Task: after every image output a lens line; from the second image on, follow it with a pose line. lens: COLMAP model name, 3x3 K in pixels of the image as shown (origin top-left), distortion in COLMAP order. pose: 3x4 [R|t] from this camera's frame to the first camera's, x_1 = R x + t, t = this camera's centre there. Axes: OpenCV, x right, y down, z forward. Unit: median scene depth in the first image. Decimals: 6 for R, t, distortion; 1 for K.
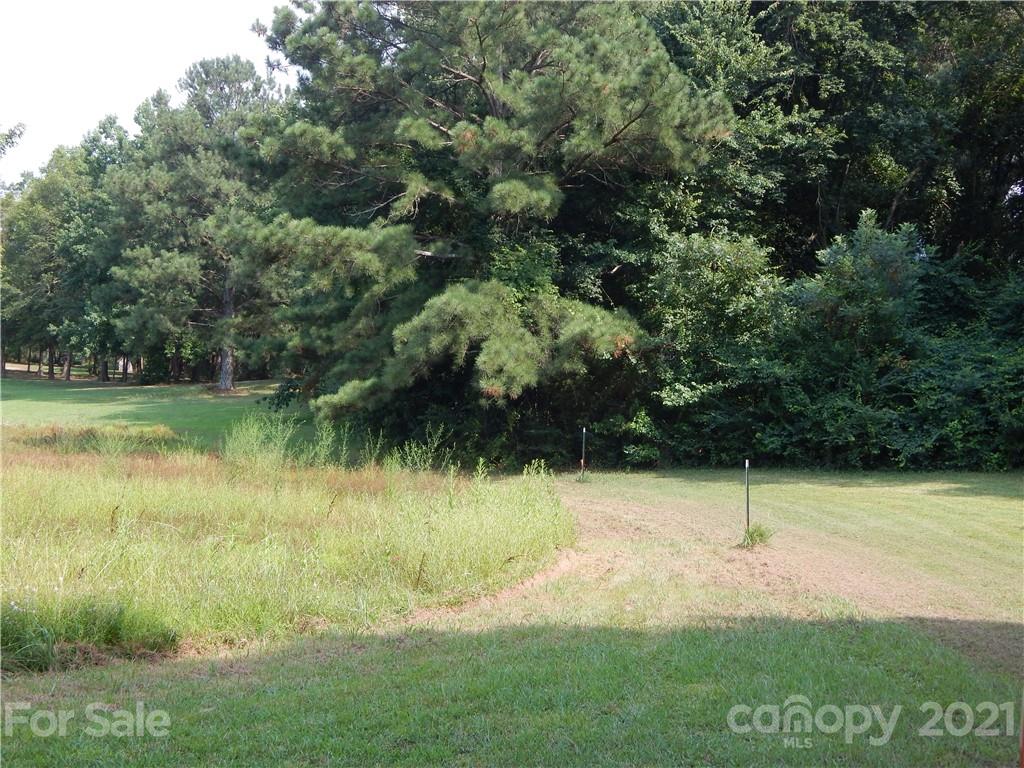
lens RADIAL K [[1582.9, 0, 542.2], [0, 1582.9, 378.5], [0, 0, 1]] dist [-0.010258, -0.040310]
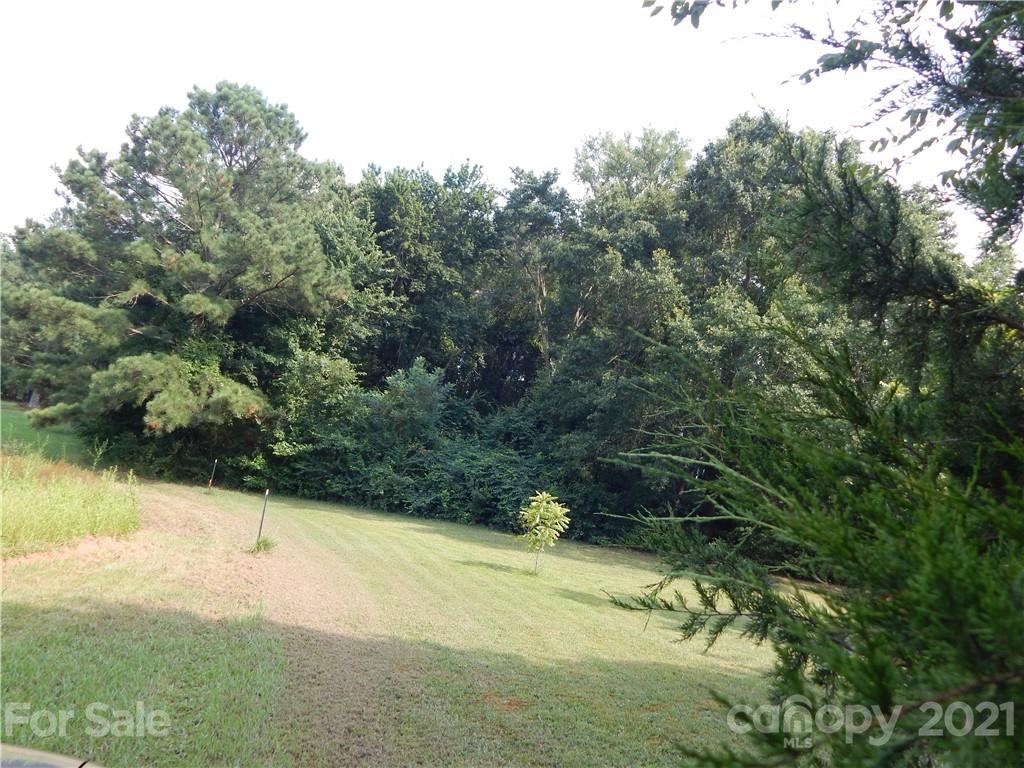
lens RADIAL K [[829.1, 0, 512.0], [0, 829.1, 384.0], [0, 0, 1]] dist [0.023282, -0.006383]
pose [[0.947014, 0.183135, 0.263869, 0.071037], [-0.158159, 0.980908, -0.113159, 0.004967], [-0.279555, 0.065430, 0.957898, 0.133307]]
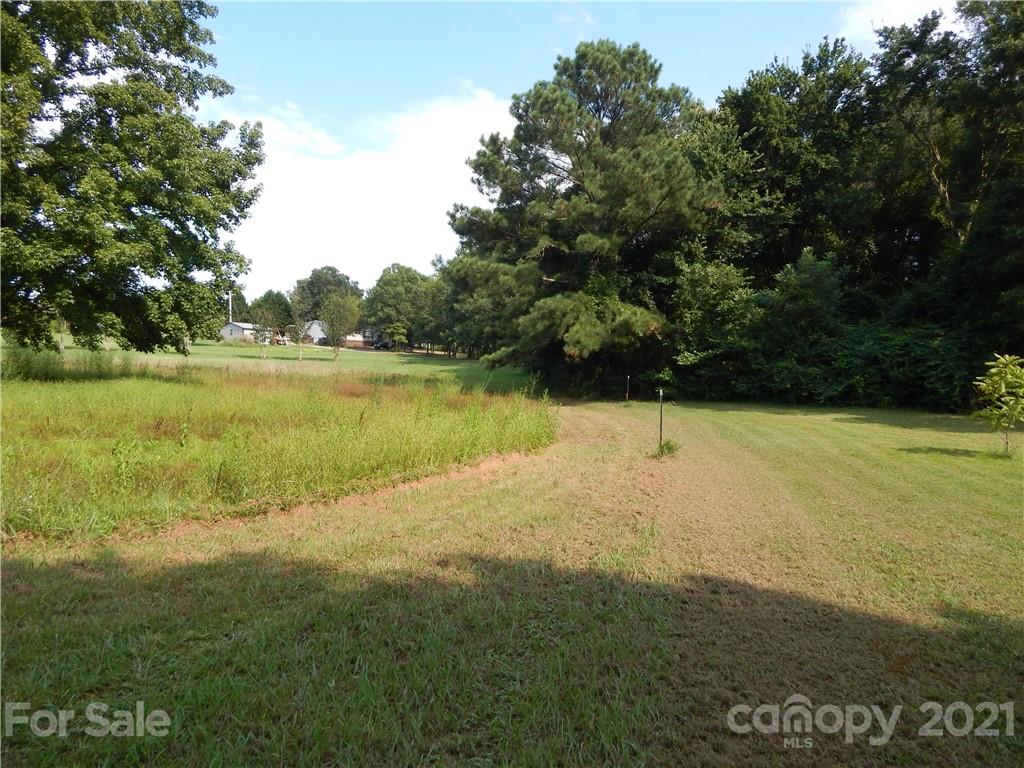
lens RADIAL K [[667.4, 0, 520.7], [0, 667.4, 382.5], [0, 0, 1]] dist [-0.004135, -0.001370]
pose [[0.970726, 0.023021, -0.239084, 0.085424], [-0.016094, 0.999393, 0.030887, 0.017258], [0.239650, -0.026135, 0.970508, 0.253986]]
